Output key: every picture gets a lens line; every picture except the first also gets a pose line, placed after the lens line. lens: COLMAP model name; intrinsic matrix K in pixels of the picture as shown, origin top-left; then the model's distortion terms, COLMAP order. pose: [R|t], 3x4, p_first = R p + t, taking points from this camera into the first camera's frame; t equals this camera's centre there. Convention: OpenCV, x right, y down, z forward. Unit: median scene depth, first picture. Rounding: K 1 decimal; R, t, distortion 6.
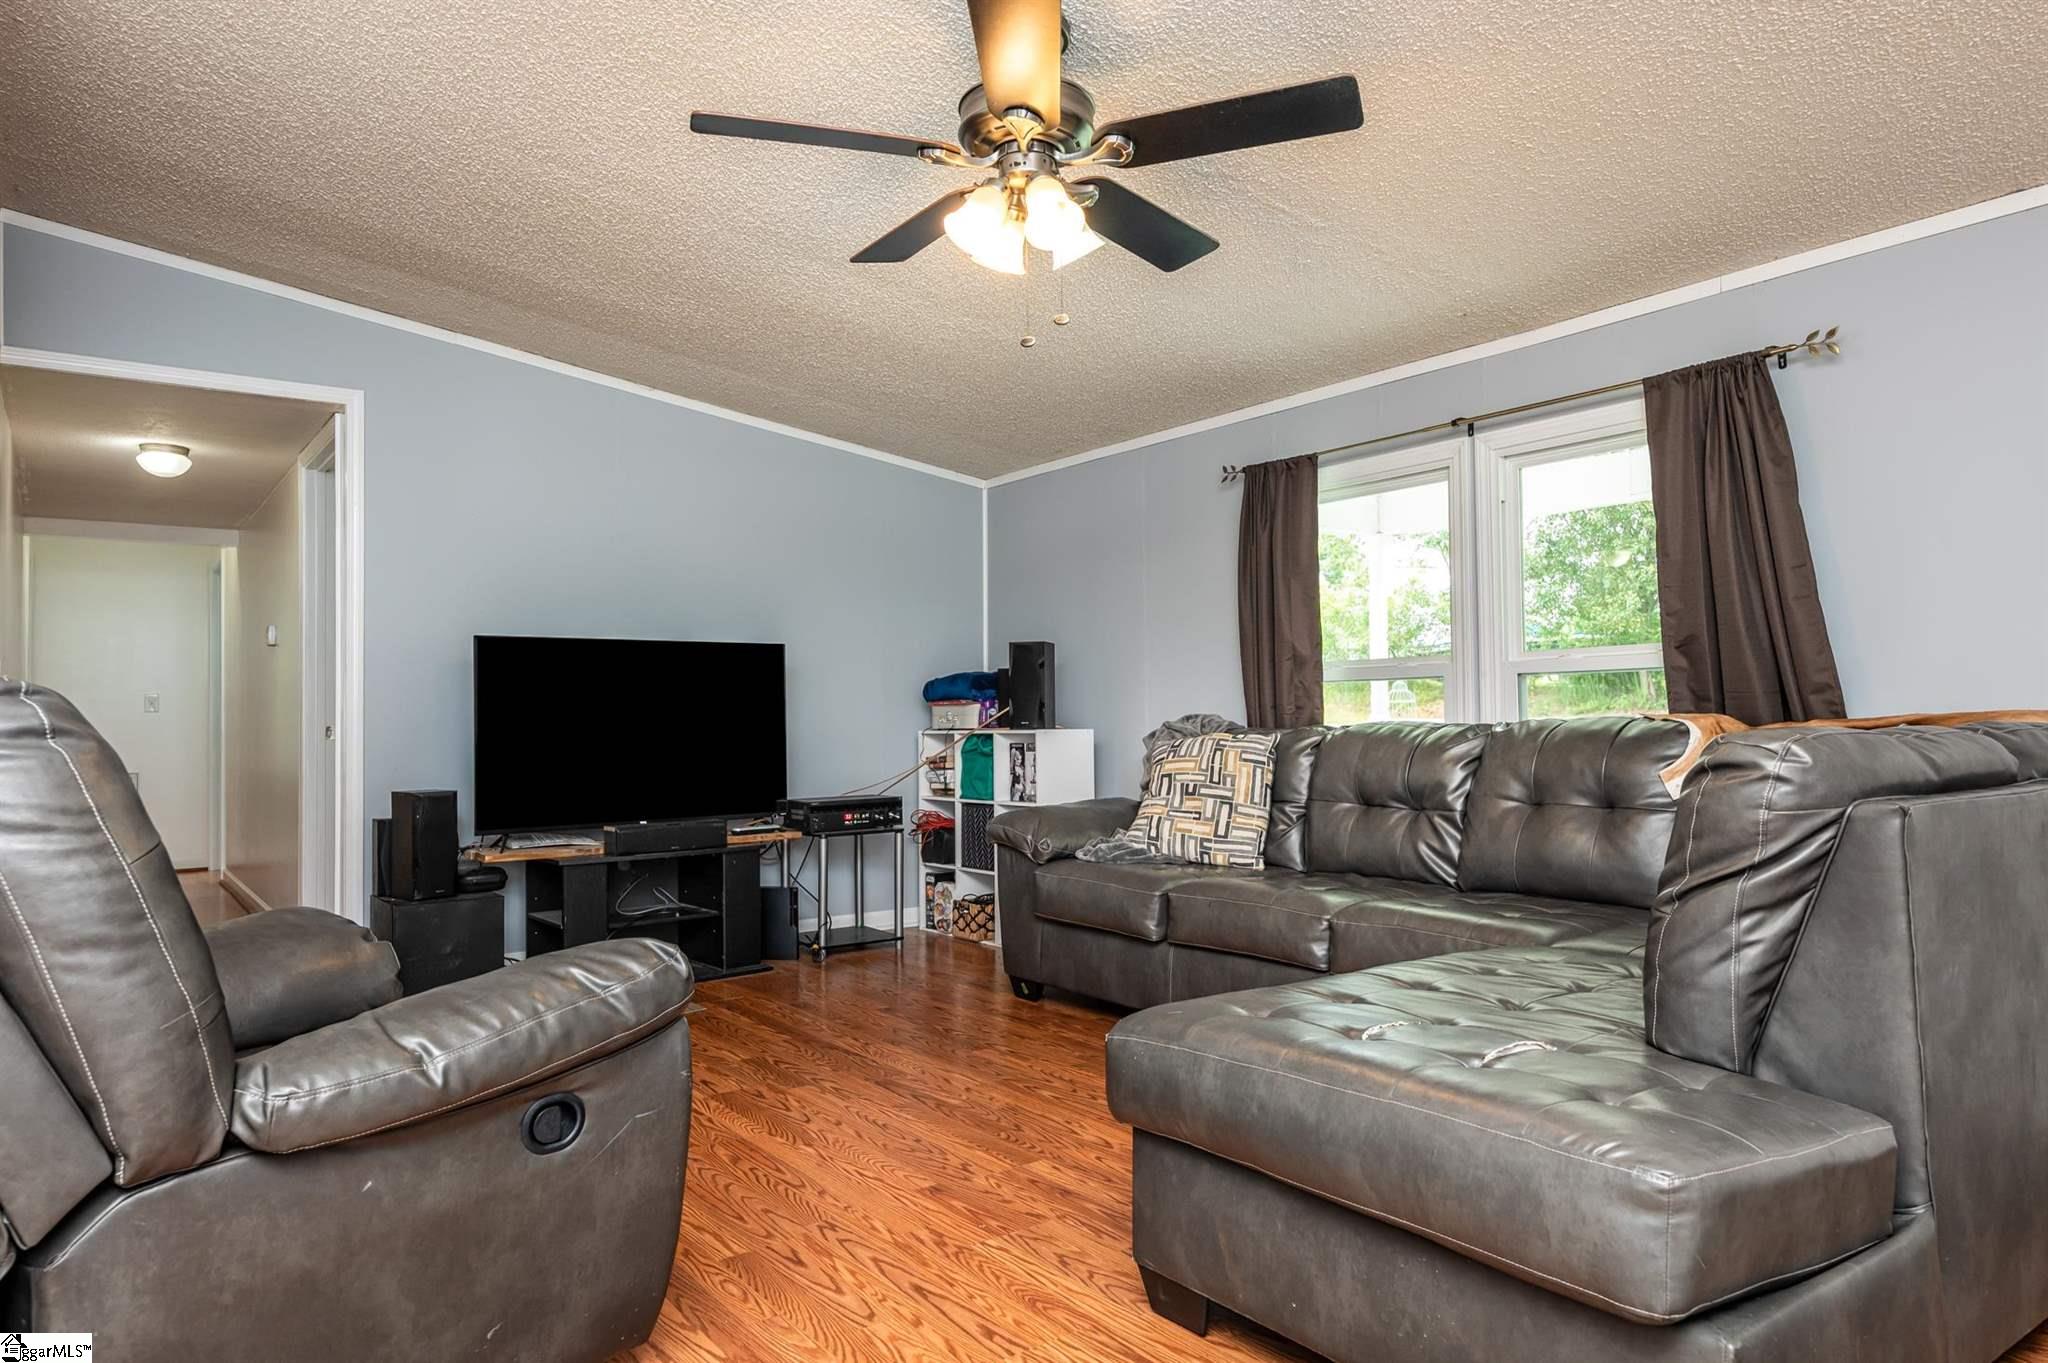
lens RADIAL K [[1304.2, 0, 1010.7], [0, 1304.2, 684.9], [0, 0, 1]] dist [0.016548, -0.002793]
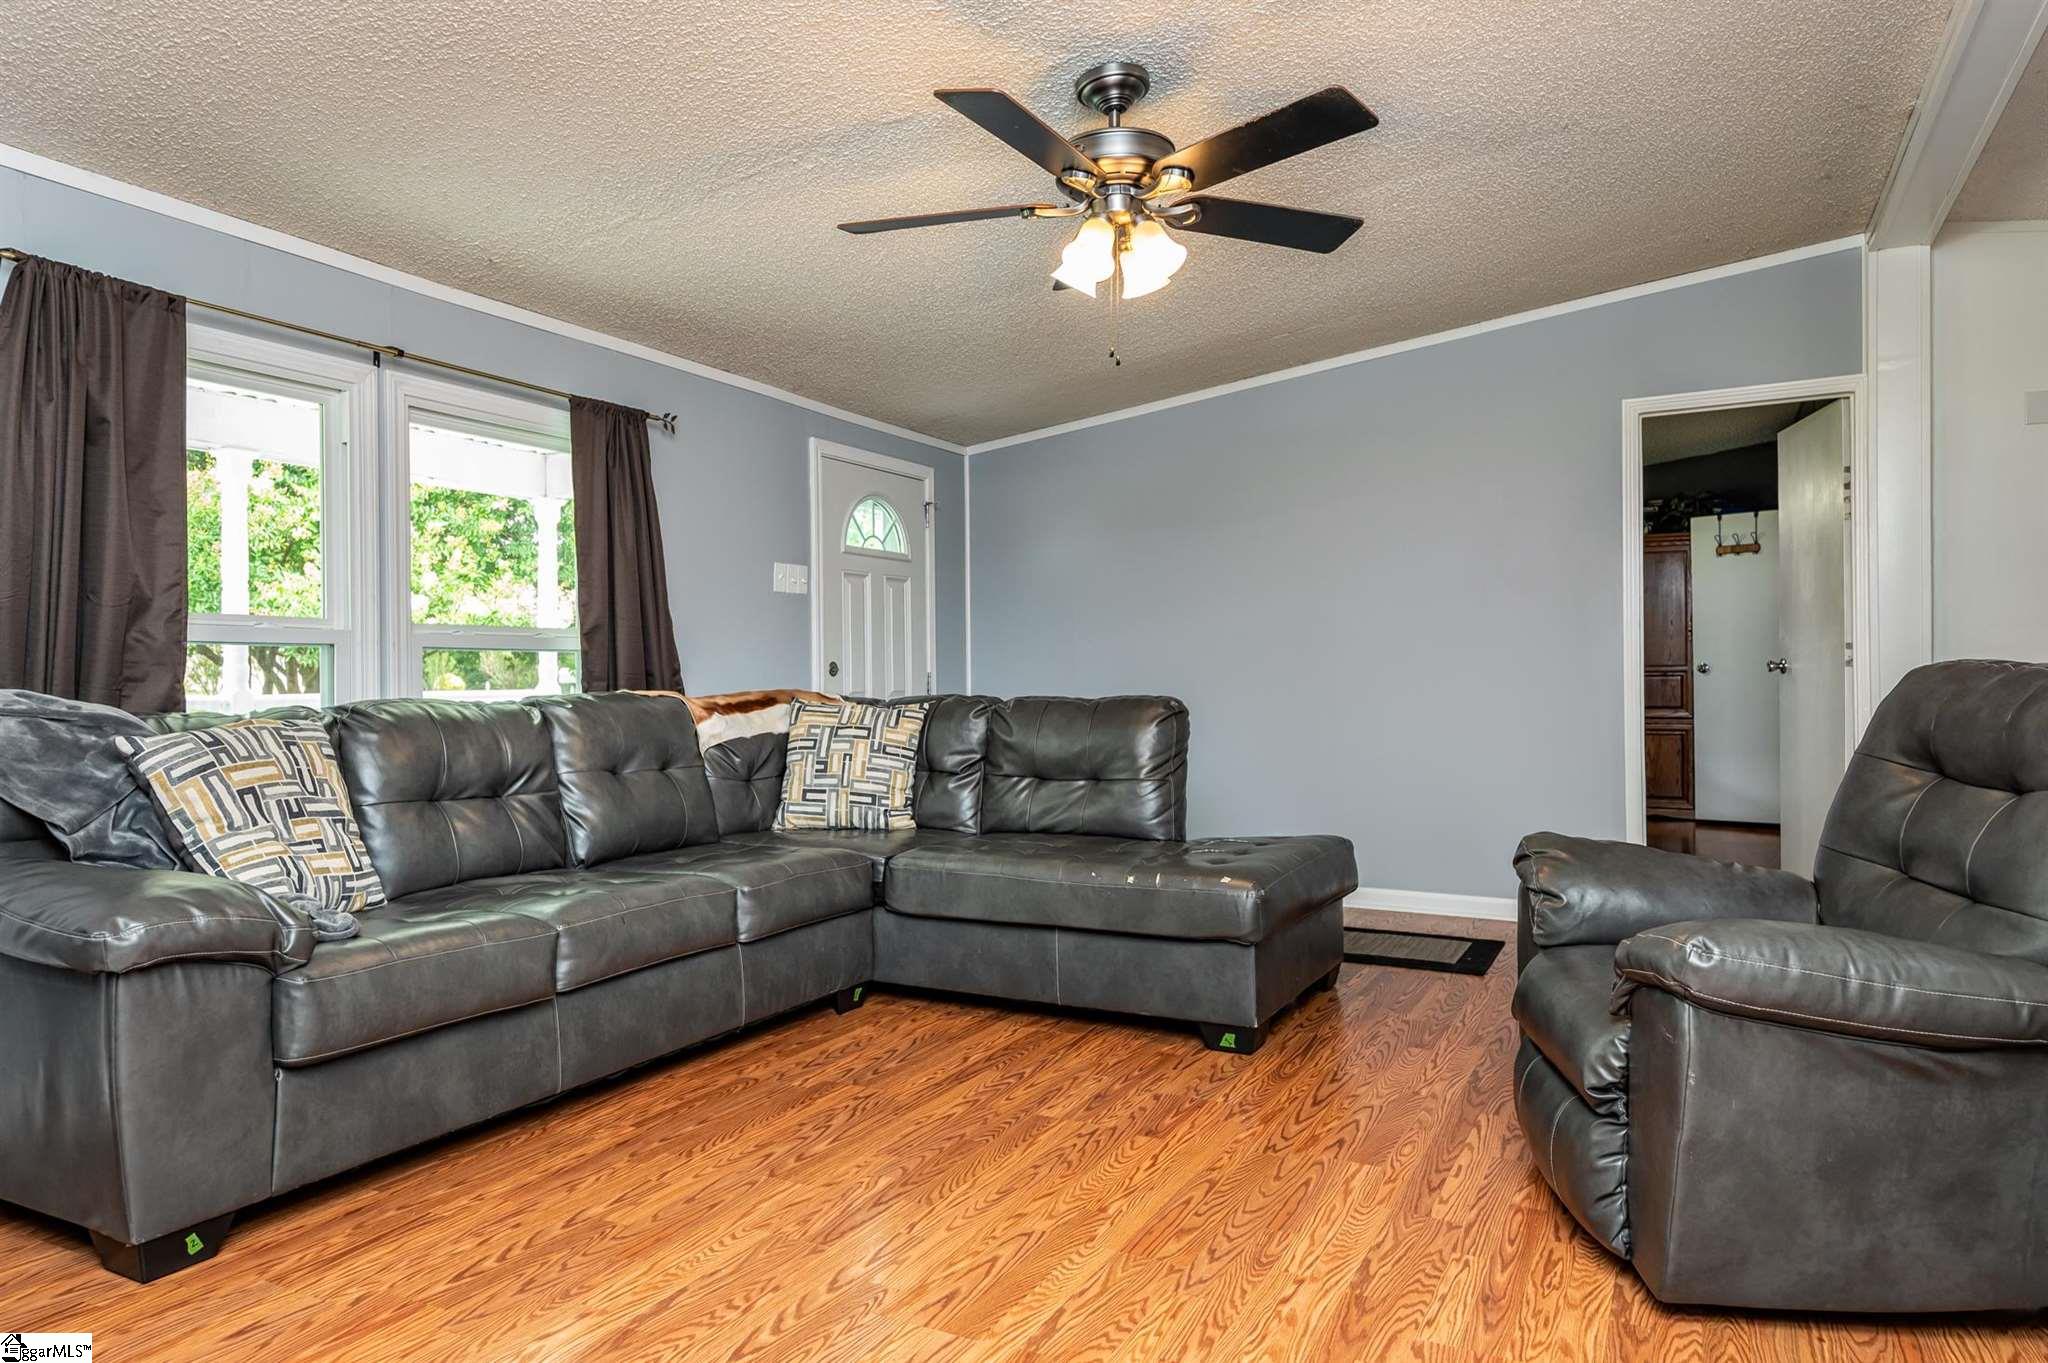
lens RADIAL K [[1304.2, 0, 1061.2], [0, 1304.2, 672.8], [0, 0, 1]] dist [0.016548, -0.002793]
pose [[-0.471394, 0.017833, 0.881742, -0.870968], [-0.016548, 0.999441, -0.029060, 0.039824], [-0.881767, -0.028290, -0.470835, 1.418482]]
